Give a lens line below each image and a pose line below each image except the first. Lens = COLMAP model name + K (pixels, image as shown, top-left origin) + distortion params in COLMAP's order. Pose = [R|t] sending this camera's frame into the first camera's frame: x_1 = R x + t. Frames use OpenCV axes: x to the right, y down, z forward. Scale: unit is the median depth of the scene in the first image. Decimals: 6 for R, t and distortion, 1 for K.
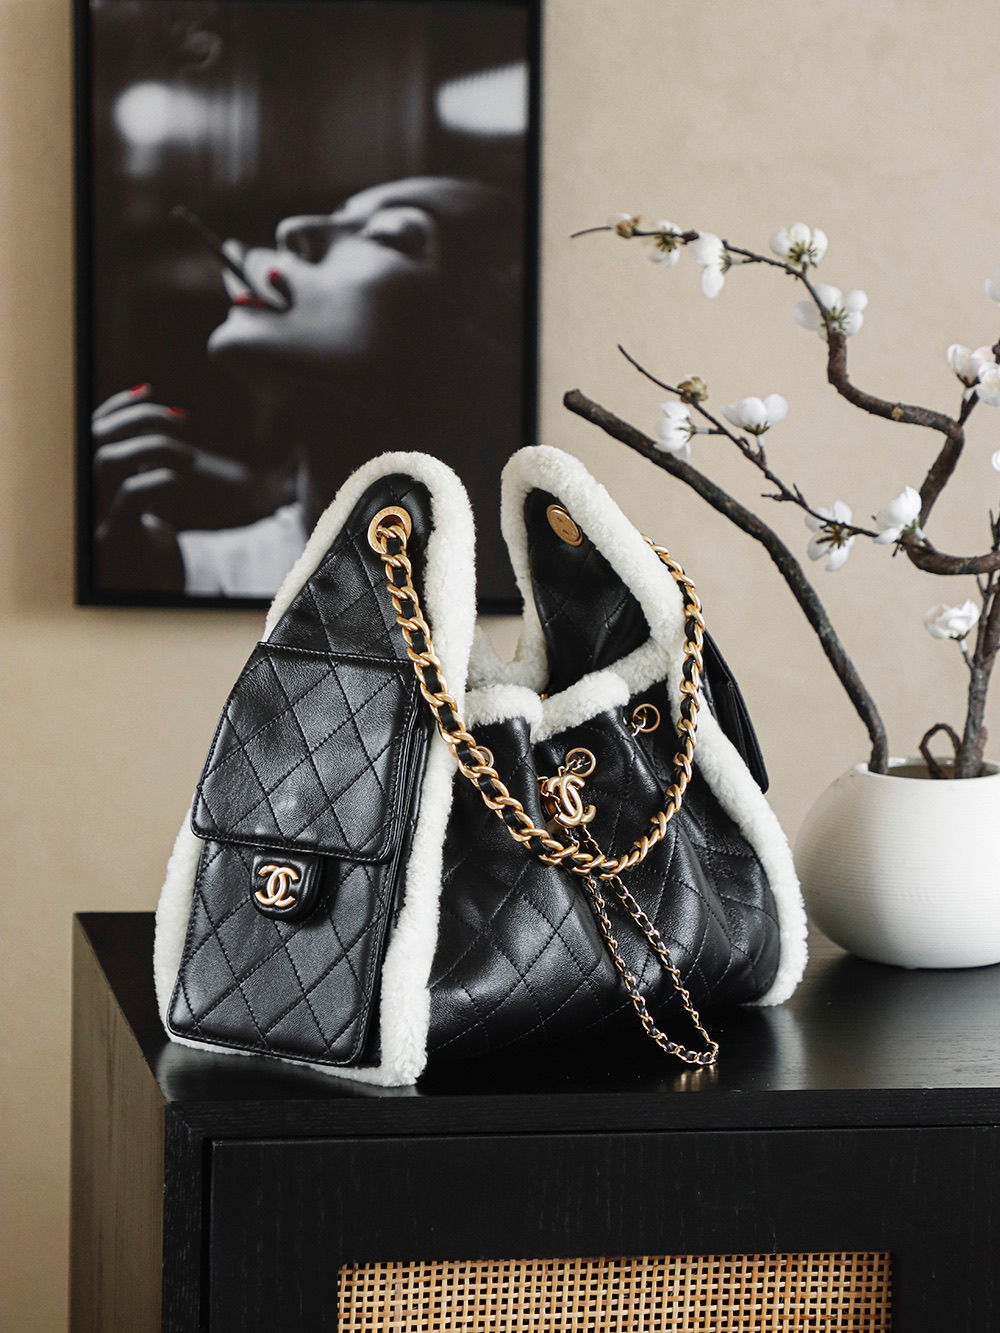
lens RADIAL K [[5396.4, 0, 486.3], [0, 5396.4, 617.9], [0, 0, 1]] dist [0.418054, 0.000000]
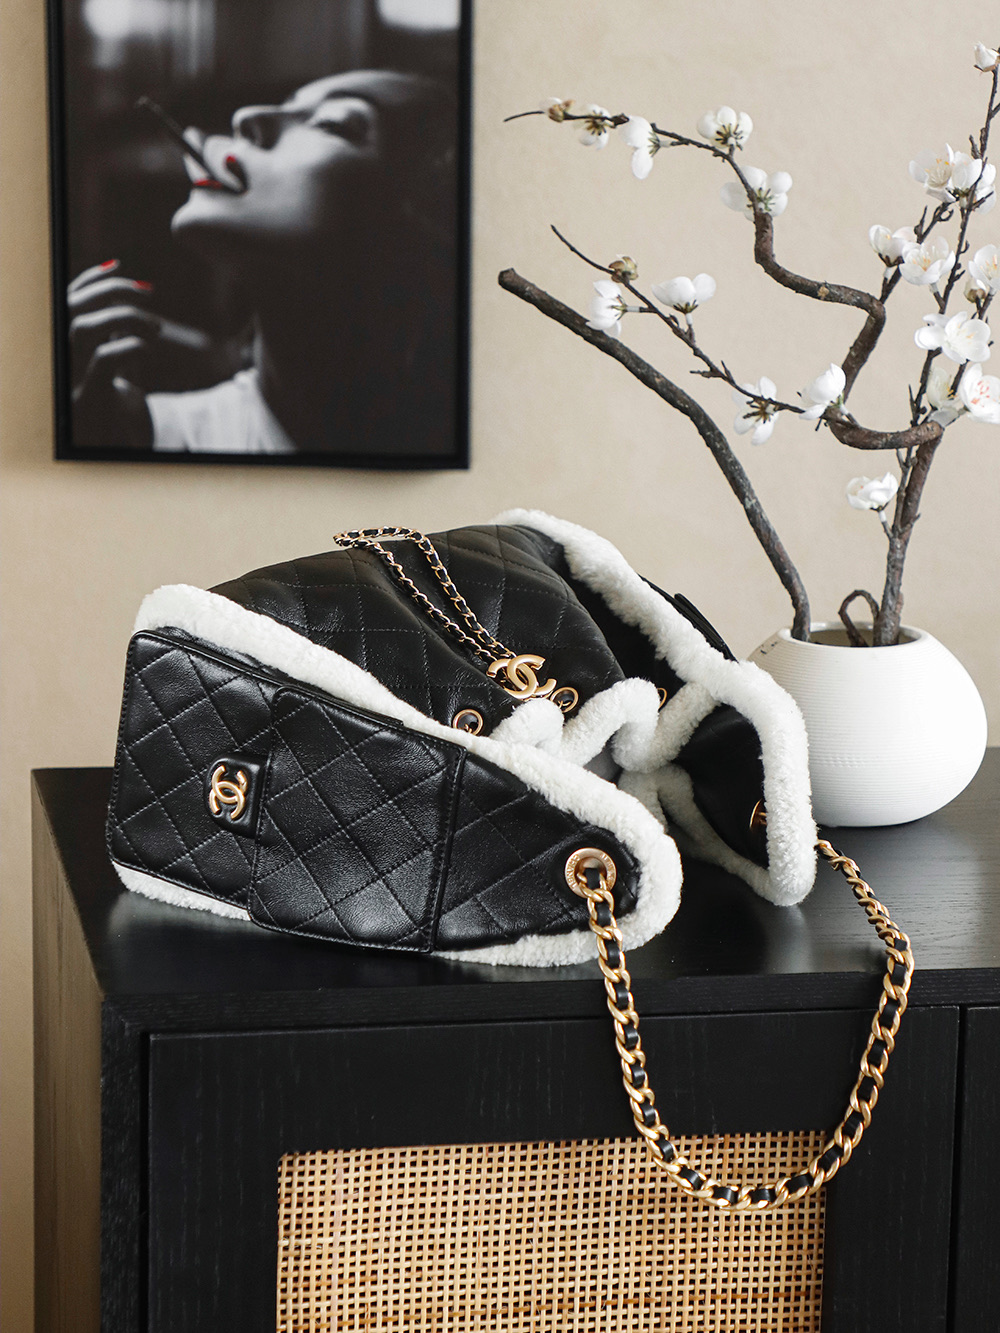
lens RADIAL K [[3867.3, 0, 503.9], [0, 3867.3, 671.2], [0, 0, 1]] dist [0.239934, 0.000000]
pose [[0.999781, -0.003154, 0.020701, -0.000309], [0.001798, 0.997871, 0.065195, -0.013867], [-0.020863, -0.065144, 0.997658, 0.255191]]
